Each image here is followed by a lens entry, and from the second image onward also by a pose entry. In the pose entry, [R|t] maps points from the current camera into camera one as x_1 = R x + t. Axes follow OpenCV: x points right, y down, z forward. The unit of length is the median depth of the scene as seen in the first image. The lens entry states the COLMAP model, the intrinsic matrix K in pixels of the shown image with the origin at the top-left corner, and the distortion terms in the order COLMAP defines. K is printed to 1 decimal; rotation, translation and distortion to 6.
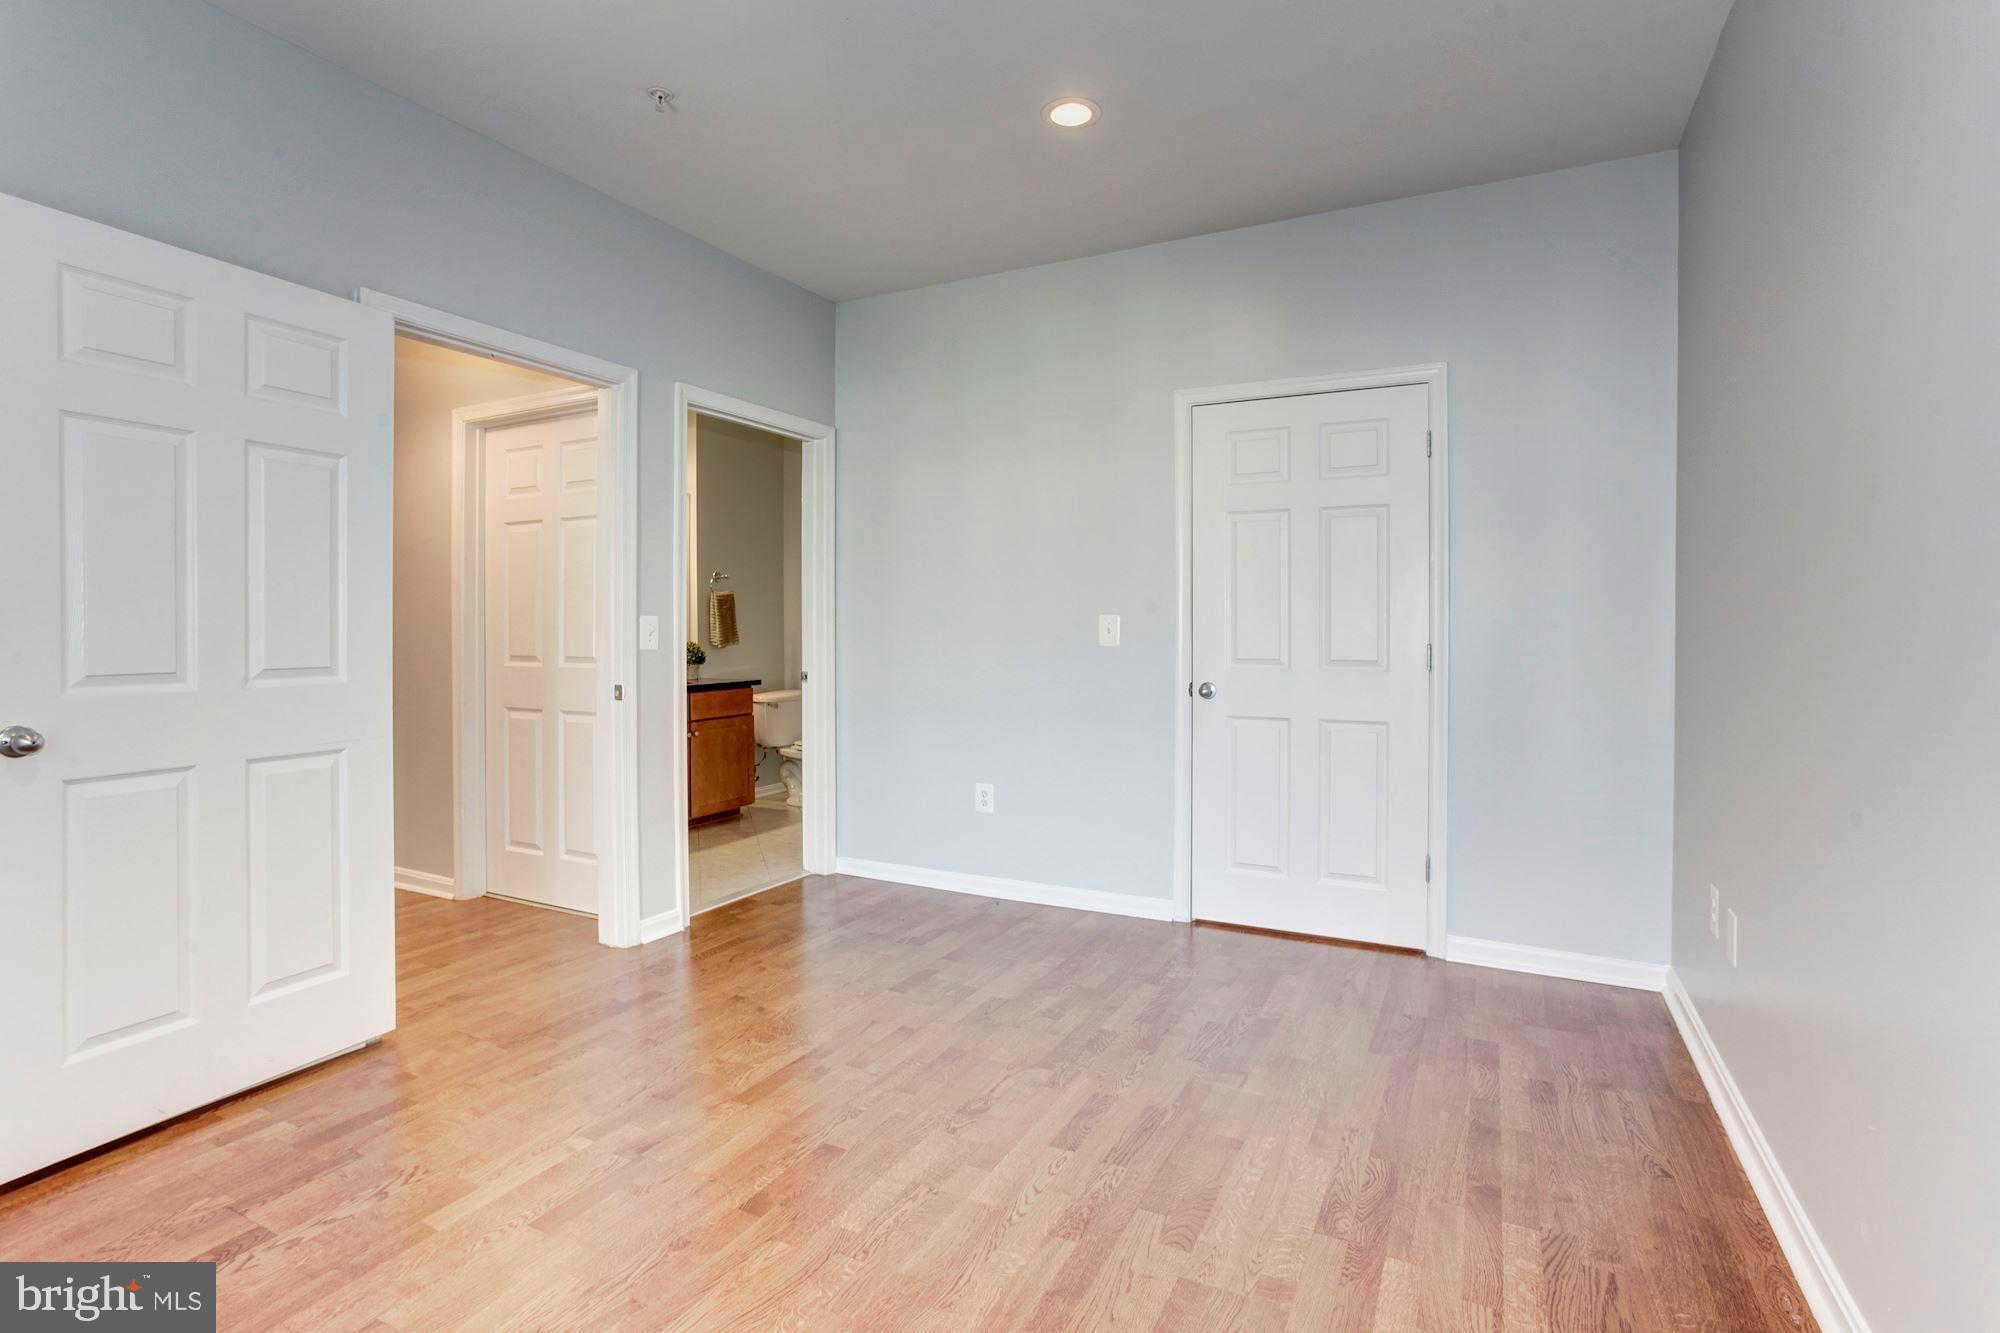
lens RADIAL K [[973.5, 0, 1000.3], [0, 973.5, 649.2], [0, 0, 1]] dist [0.000890, 0.000287]
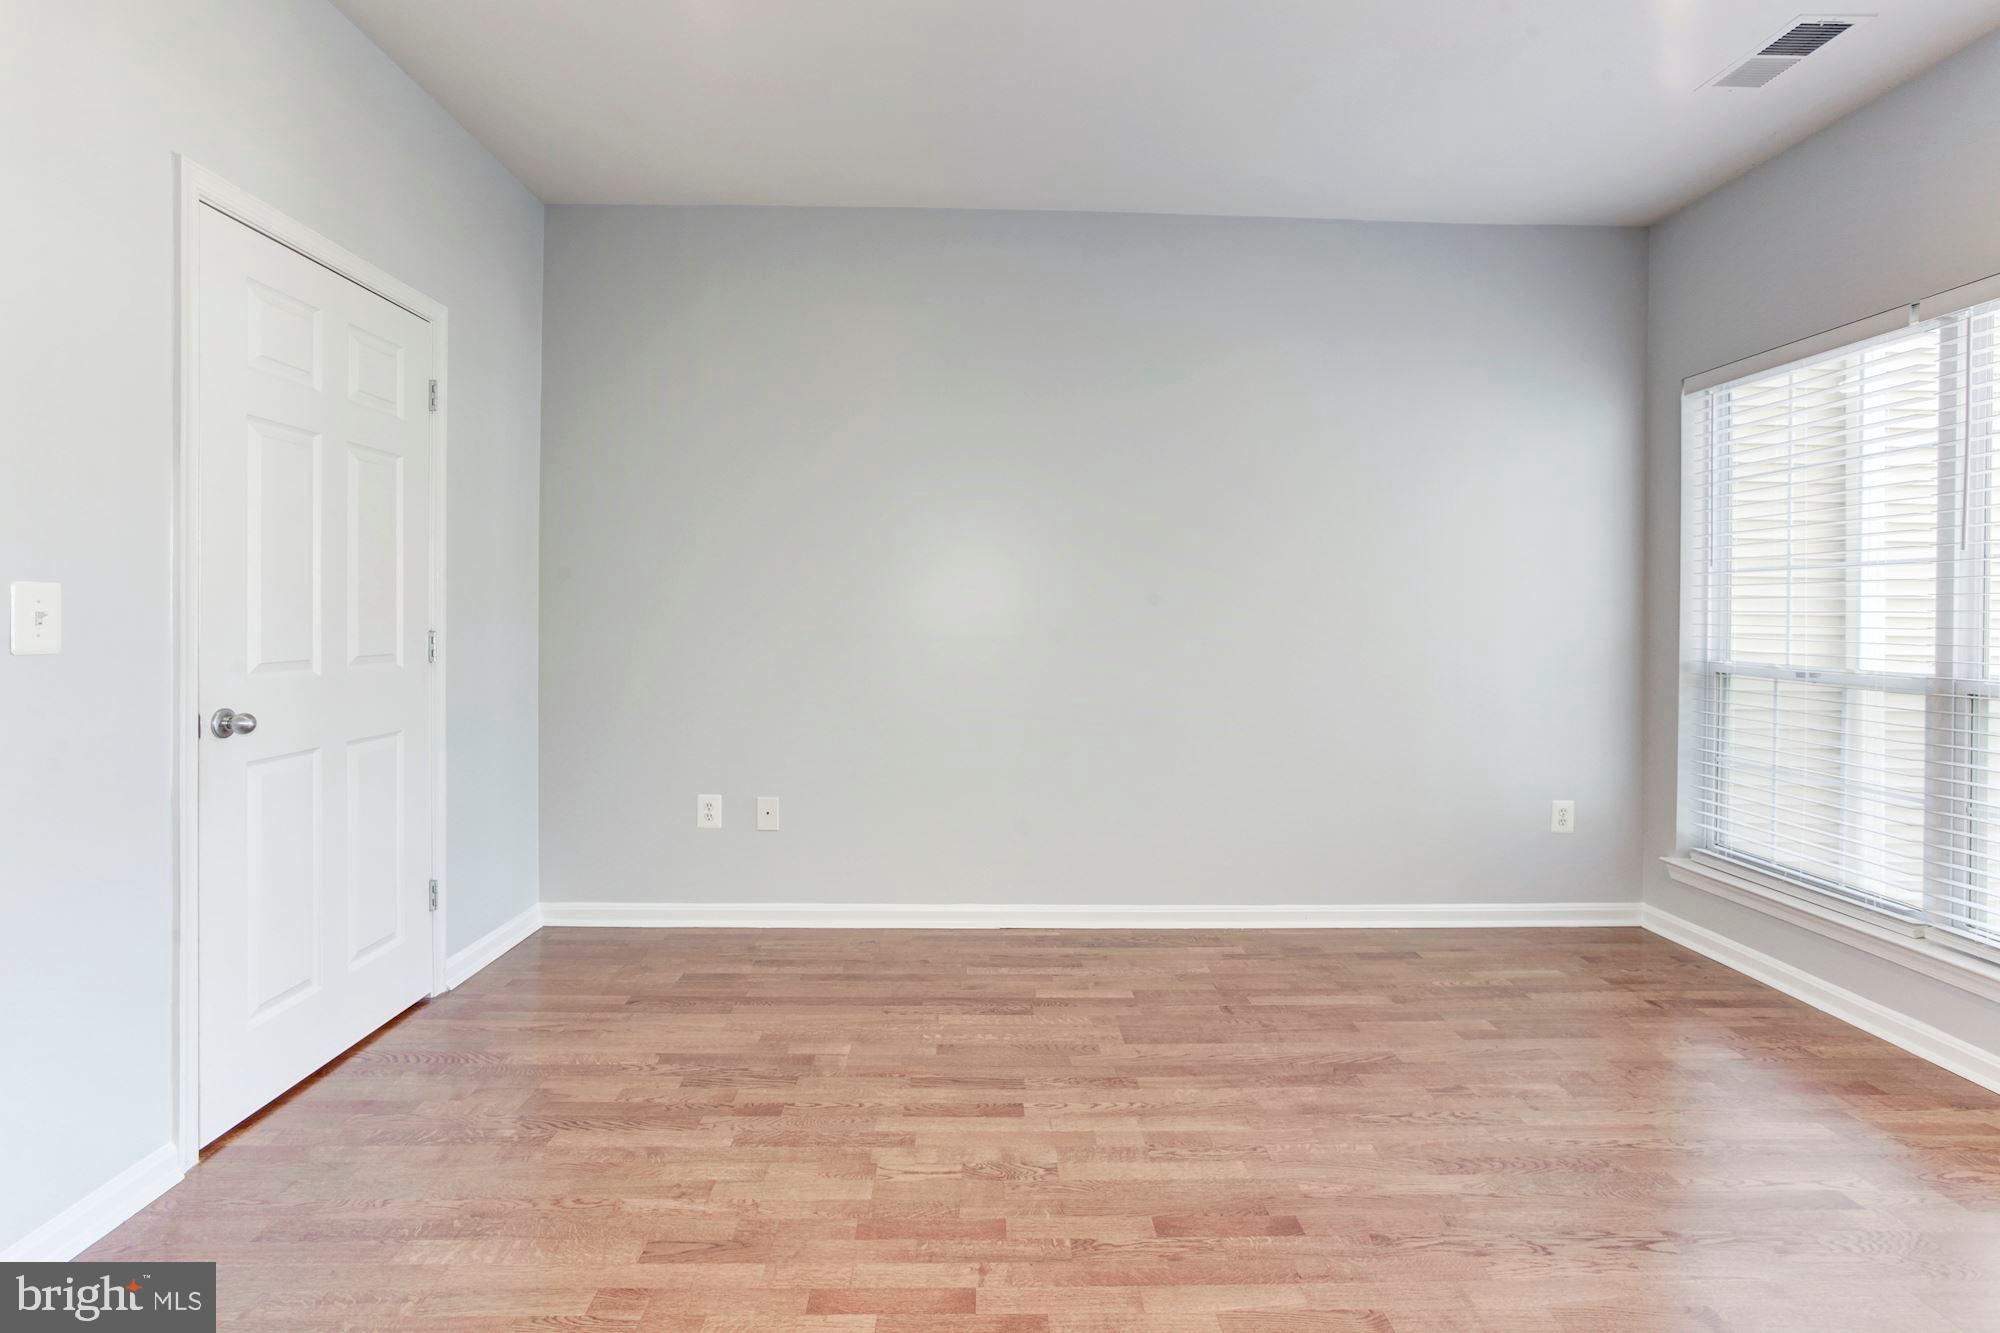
lens RADIAL K [[973.5, 0, 978.1], [0, 973.5, 624.0], [0, 0, 1]] dist [0.000890, 0.000287]
pose [[-0.470839, -0.008942, 0.882174, -0.843882], [0.003412, 0.999923, 0.011957, -0.035720], [-0.882213, 0.008640, -0.470772, 1.521982]]
